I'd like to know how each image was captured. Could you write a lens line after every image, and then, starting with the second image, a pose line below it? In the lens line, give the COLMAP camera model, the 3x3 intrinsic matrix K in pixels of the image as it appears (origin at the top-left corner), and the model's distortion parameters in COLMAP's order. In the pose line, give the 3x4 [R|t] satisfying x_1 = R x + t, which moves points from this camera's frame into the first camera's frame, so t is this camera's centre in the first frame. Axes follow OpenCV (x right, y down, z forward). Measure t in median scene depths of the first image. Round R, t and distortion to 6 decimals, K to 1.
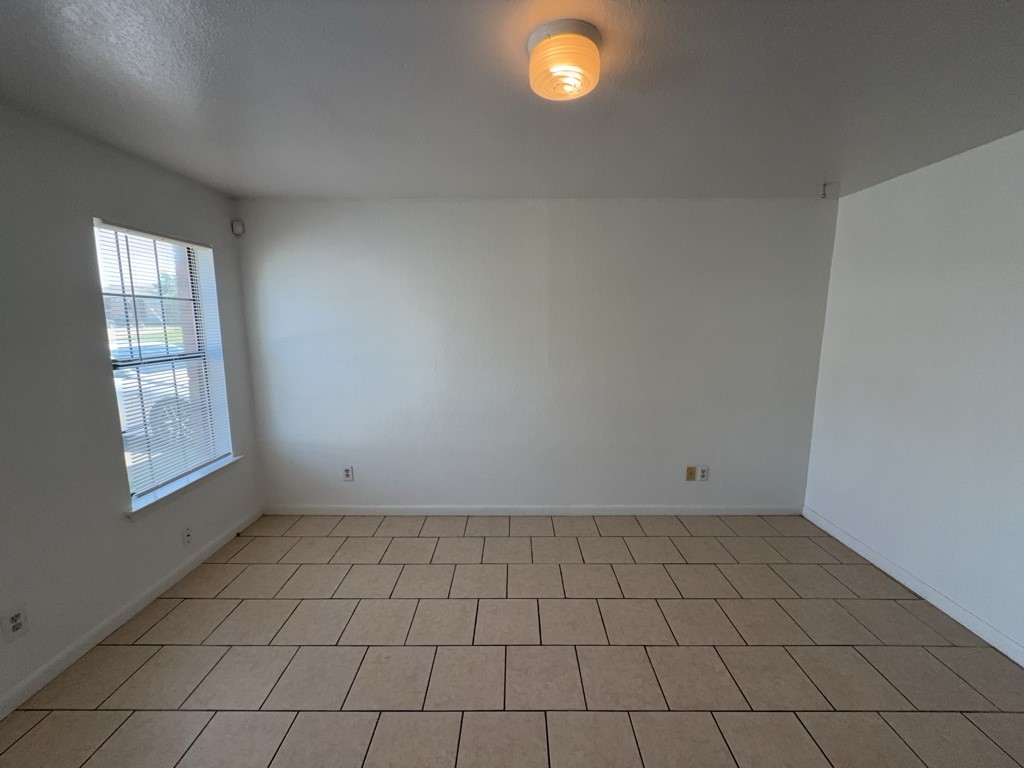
lens RADIAL K [[408.1, 0, 510.5], [0, 408.1, 382.9], [0, 0, 1]] dist [-0.002644, 0.000038]
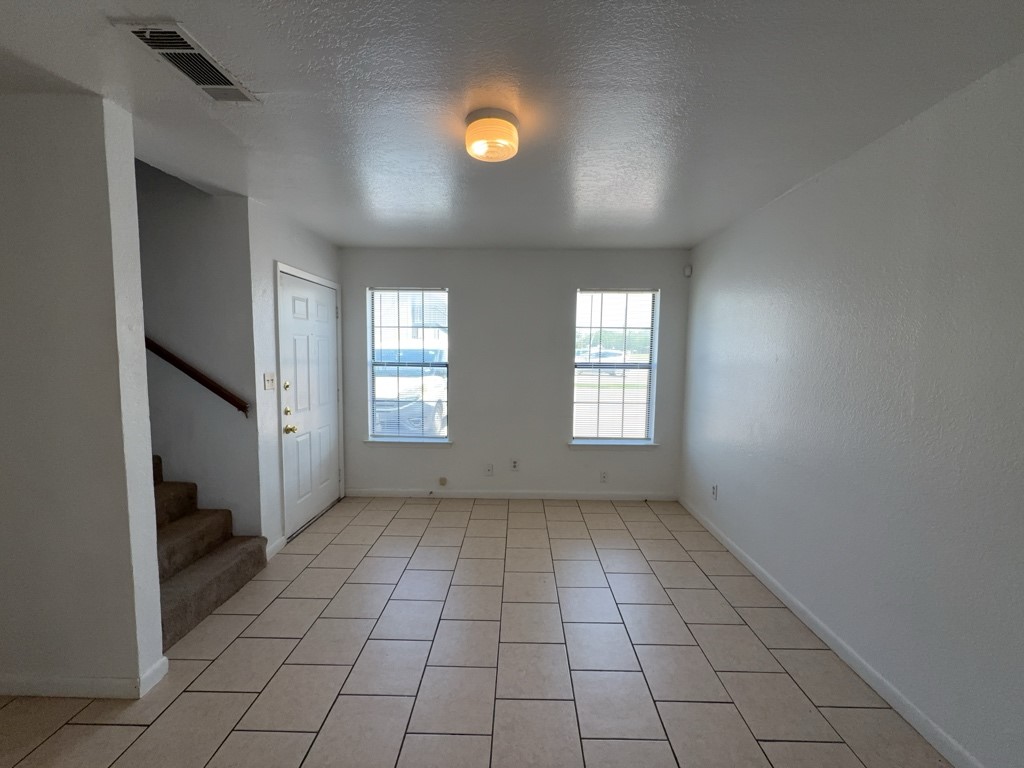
lens RADIAL K [[408.9, 0, 512.0], [0, 408.9, 384.0], [0, 0, 1]] dist [-0.000708, -0.000115]
pose [[-0.025647, 0.079247, -0.996525, 0.800163], [-0.159710, 0.983724, 0.082339, -0.056307], [0.986831, 0.161267, -0.012573, 0.633524]]
